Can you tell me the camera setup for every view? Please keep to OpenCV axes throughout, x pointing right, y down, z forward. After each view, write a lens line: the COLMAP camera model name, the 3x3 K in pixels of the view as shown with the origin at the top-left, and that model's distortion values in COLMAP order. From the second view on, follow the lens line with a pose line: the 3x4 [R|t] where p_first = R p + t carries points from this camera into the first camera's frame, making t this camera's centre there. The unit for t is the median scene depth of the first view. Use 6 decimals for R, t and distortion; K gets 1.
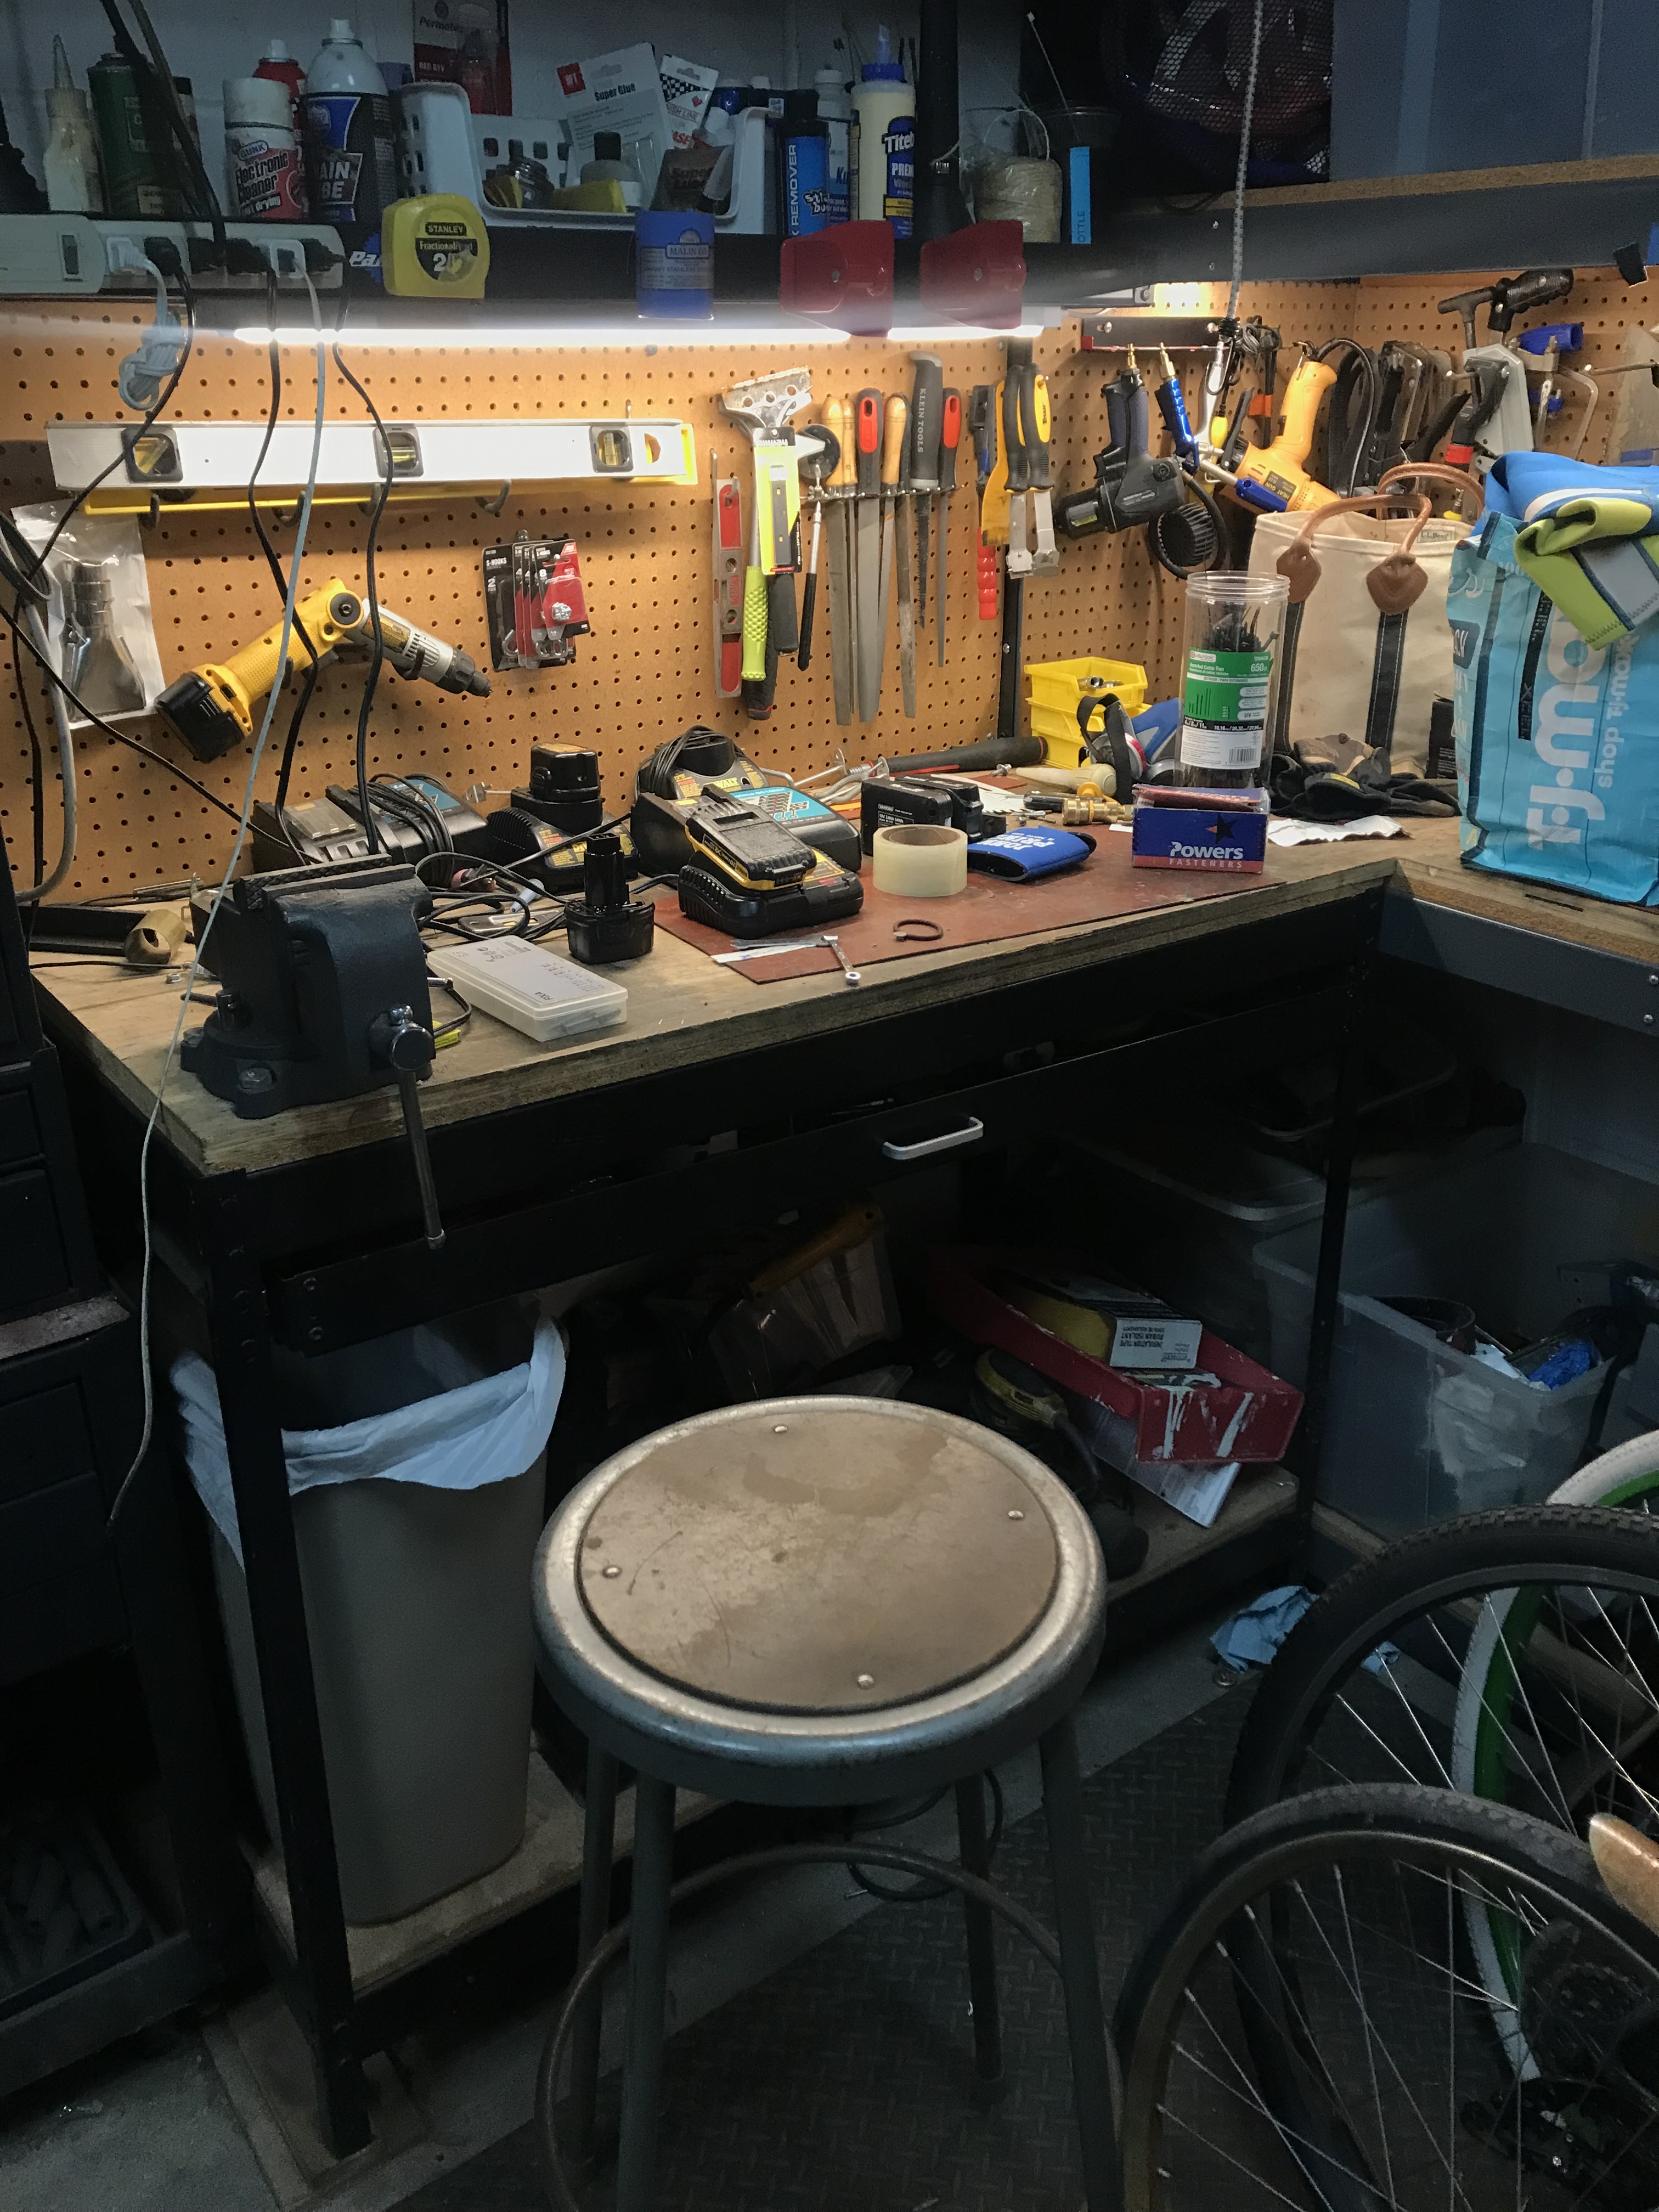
lens RADIAL K [[1804.7, 0, 830.8], [0, 1804.7, 1102.8], [0, 0, 1]] dist [0.037240, -0.020133]
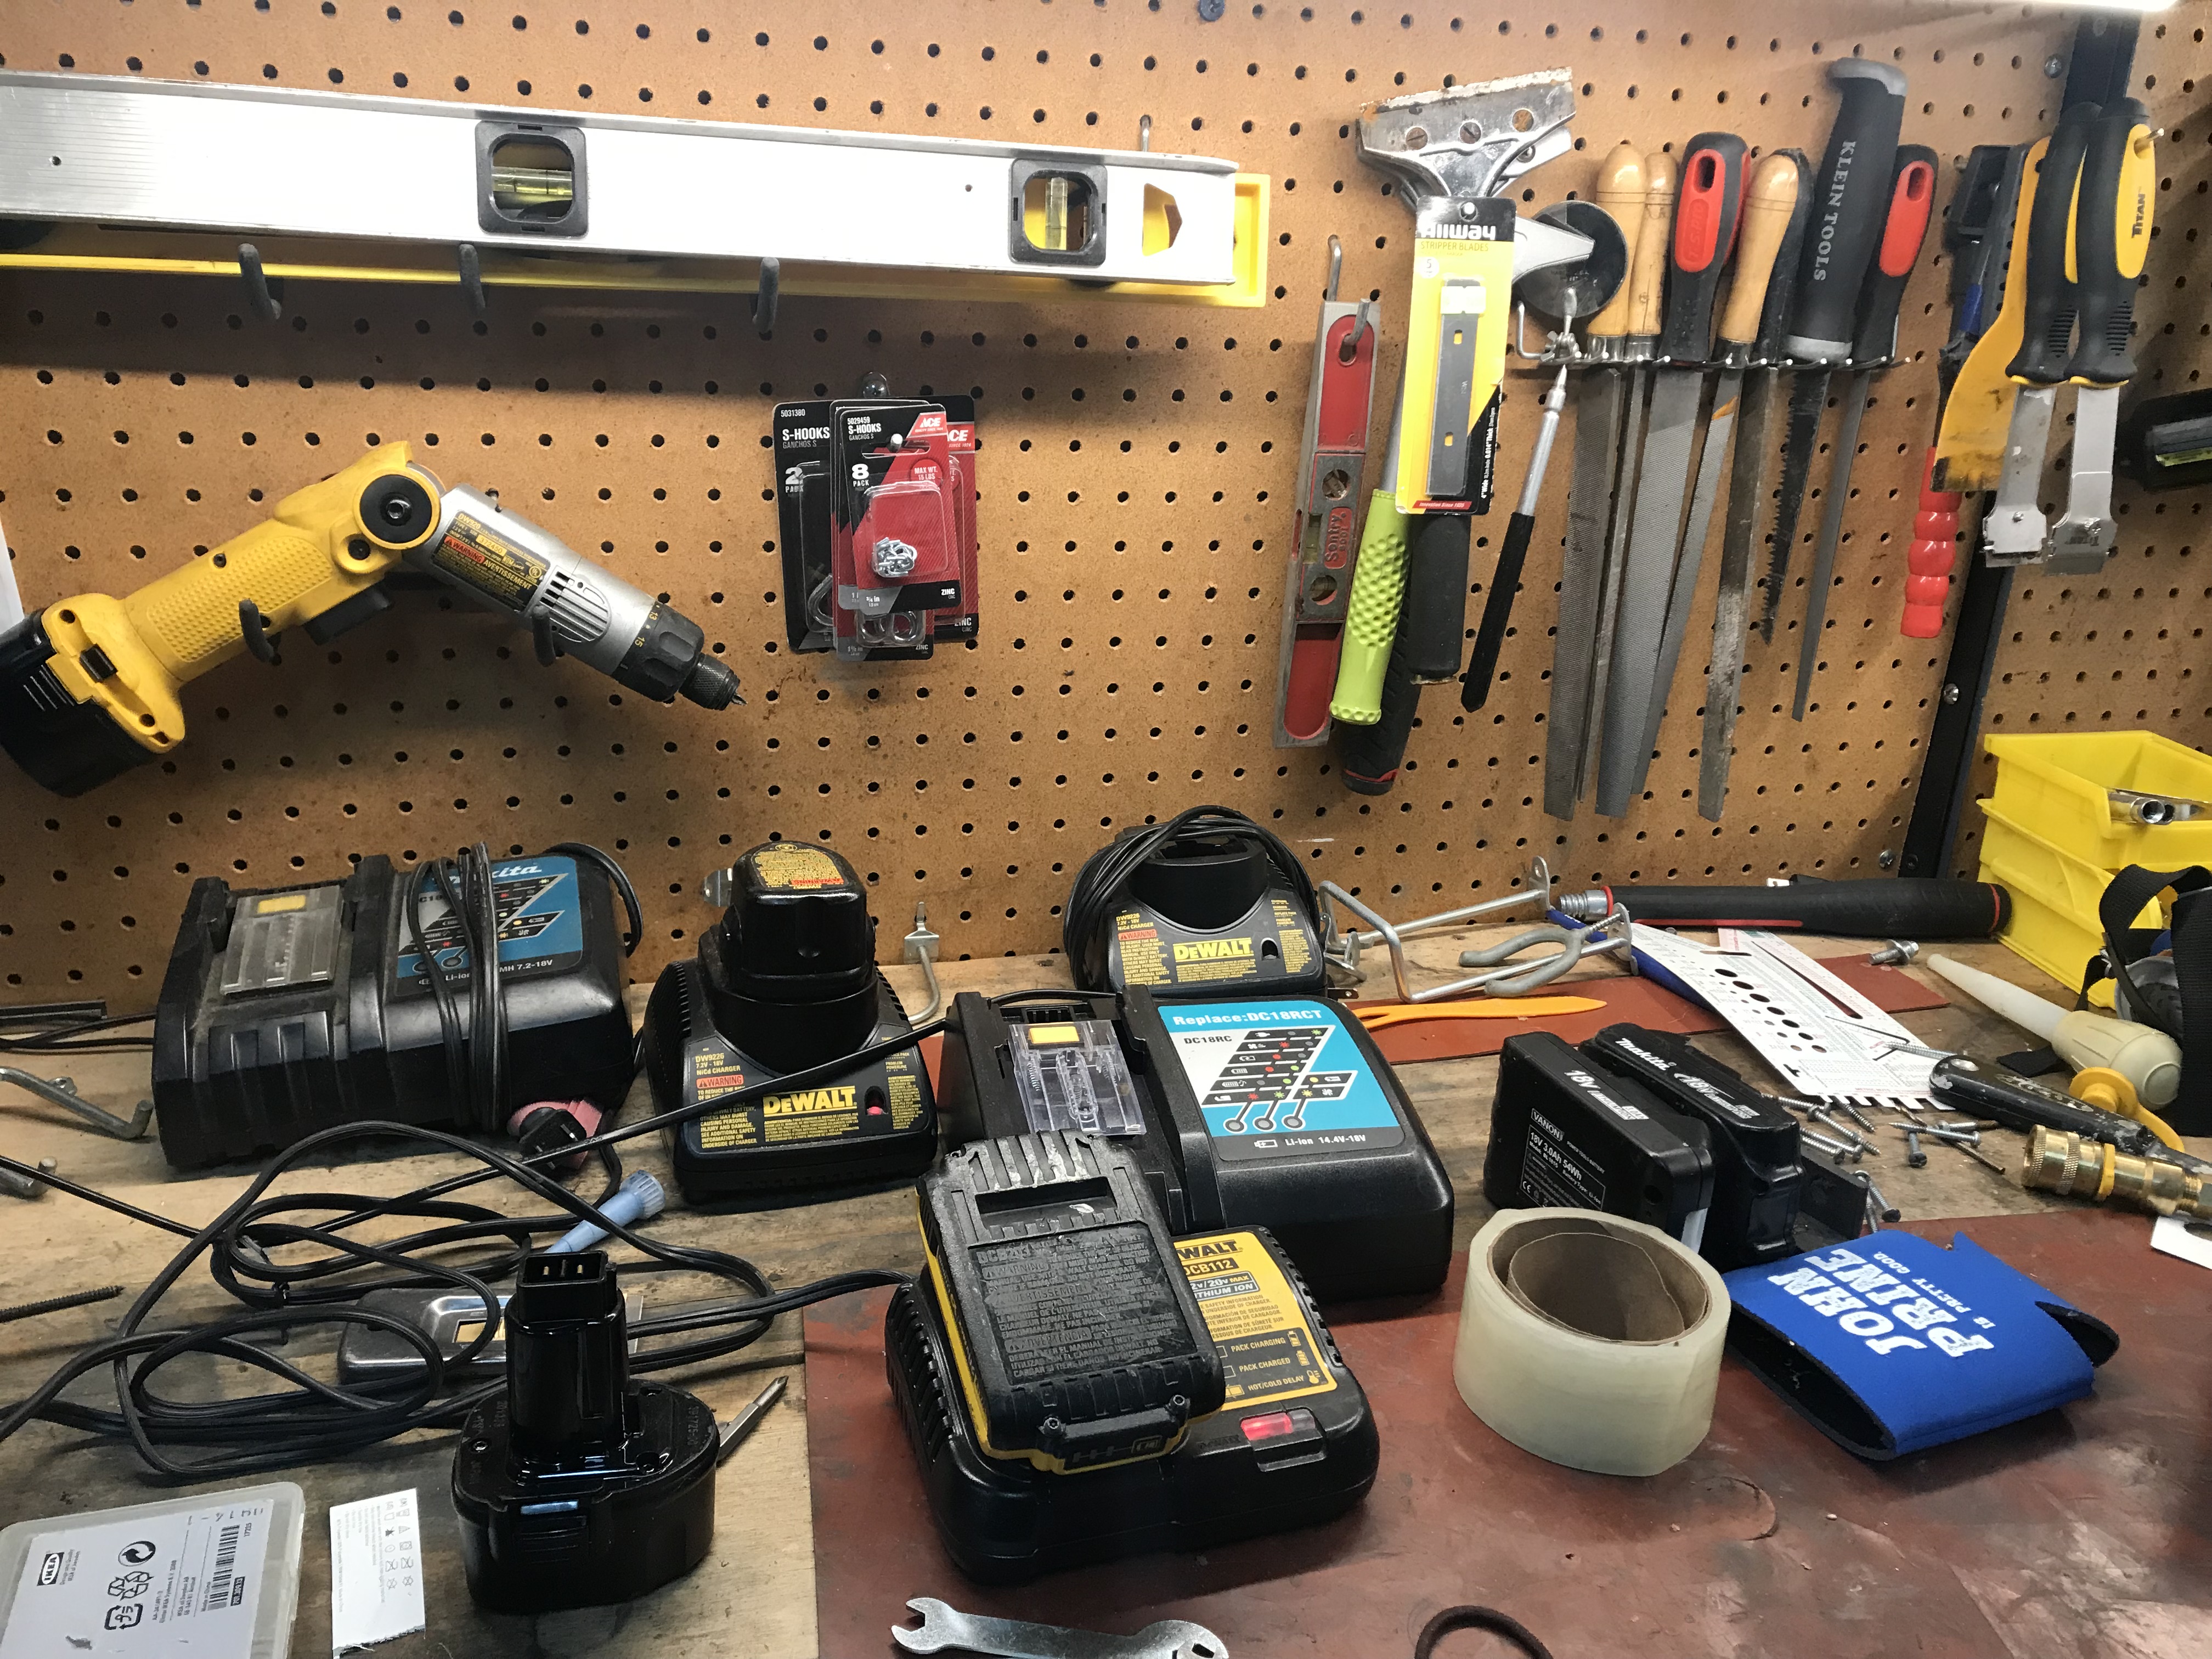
lens RADIAL K [[1804.7, 0, 1109.0], [0, 1804.7, 833.4], [0, 0, 1]] dist [0.037240, -0.020133]
pose [[0.935227, 0.169687, -0.310735, 0.049918], [-0.184227, 0.982722, -0.017824, -0.187505], [0.302342, 0.073915, 0.950329, 0.540856]]
